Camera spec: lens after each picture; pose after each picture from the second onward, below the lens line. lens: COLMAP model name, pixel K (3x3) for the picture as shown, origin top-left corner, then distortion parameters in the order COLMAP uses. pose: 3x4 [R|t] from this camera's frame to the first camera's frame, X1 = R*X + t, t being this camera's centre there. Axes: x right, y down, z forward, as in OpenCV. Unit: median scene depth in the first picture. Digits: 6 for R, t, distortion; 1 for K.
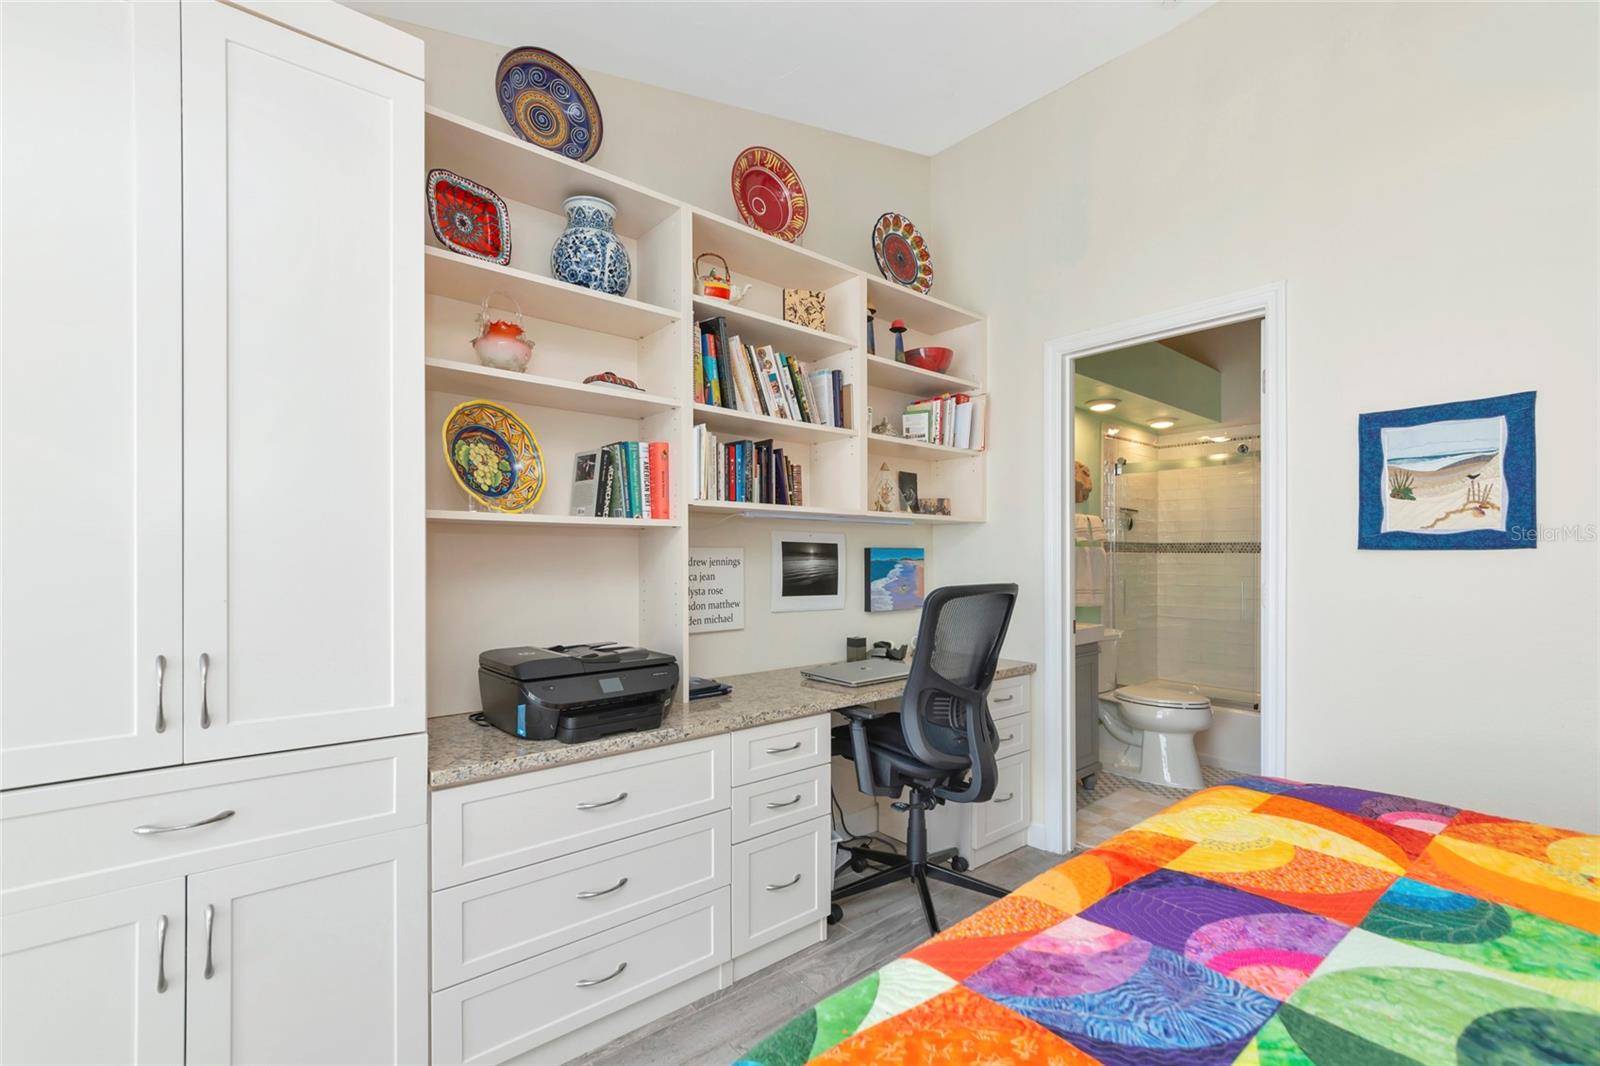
lens RADIAL K [[696.8, 0, 812.7], [0, 696.8, 558.6], [0, 0, 1]] dist [-0.000704, 0.000080]
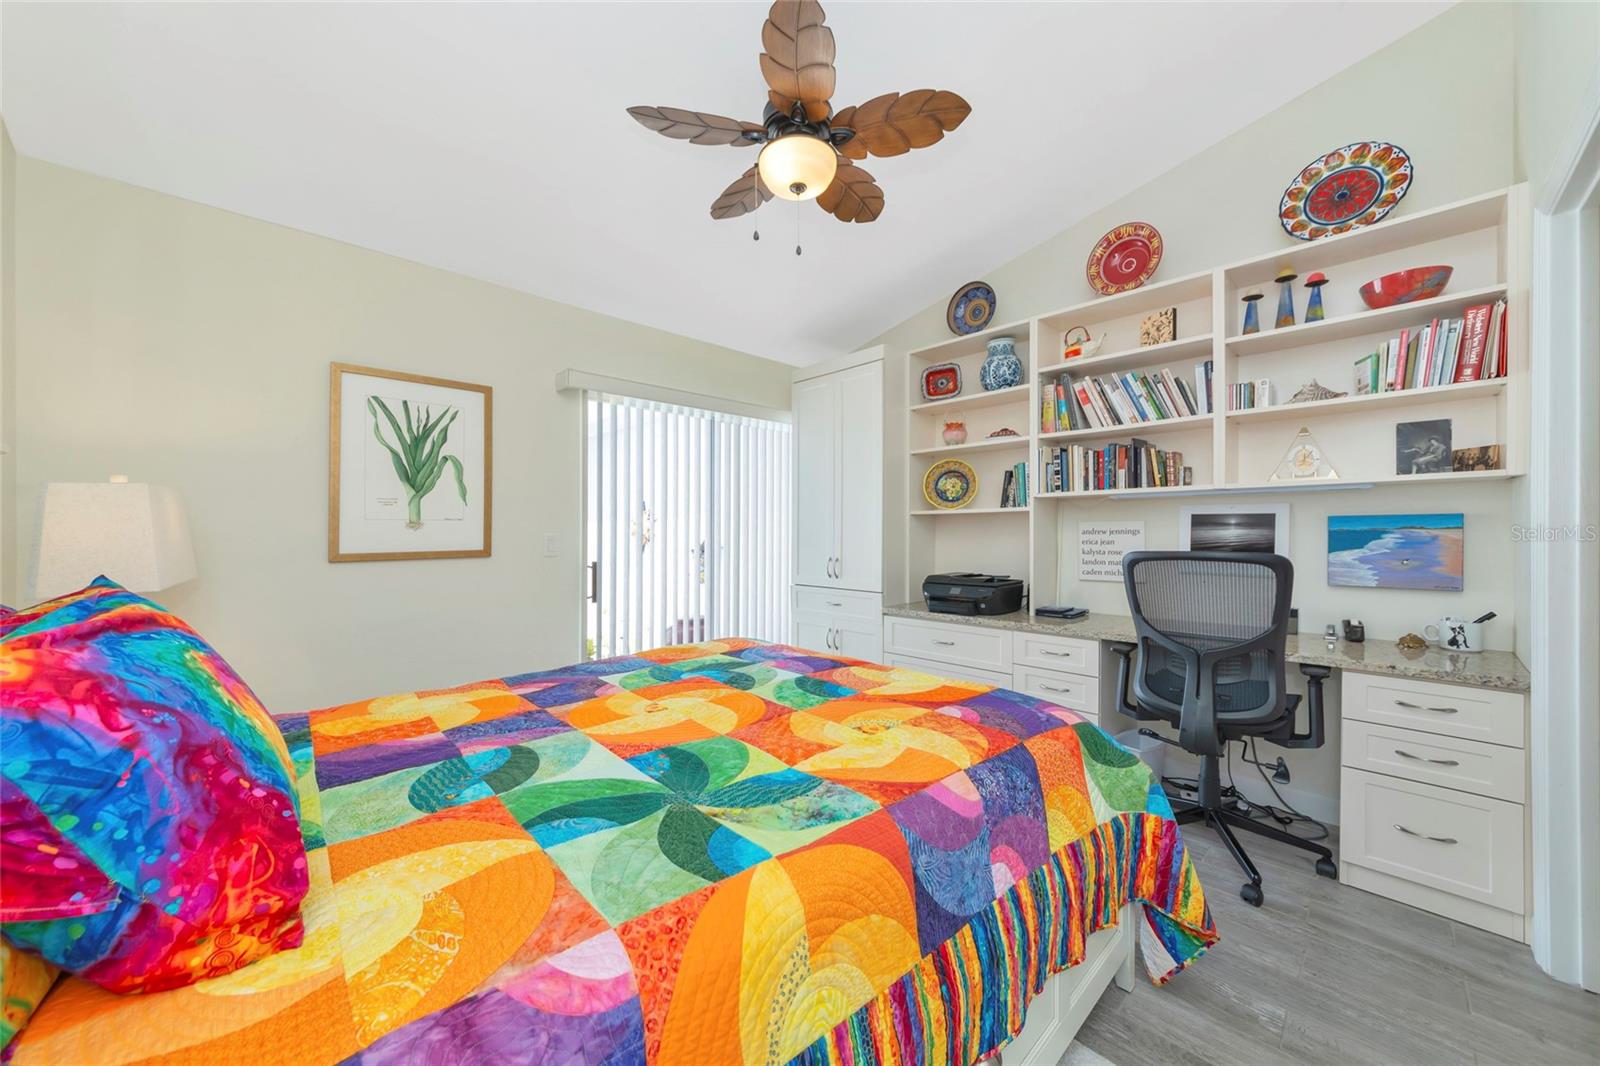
lens RADIAL K [[571.4, 0, 787.9], [0, 571.4, 531.3], [0, 0, 1]] dist [0.002041, 0.000107]
pose [[0.055329, -0.001094, -0.998468, 0.986737], [0.006073, 0.999981, -0.000759, 0.000818], [0.998450, -0.006022, 0.055335, 0.284739]]
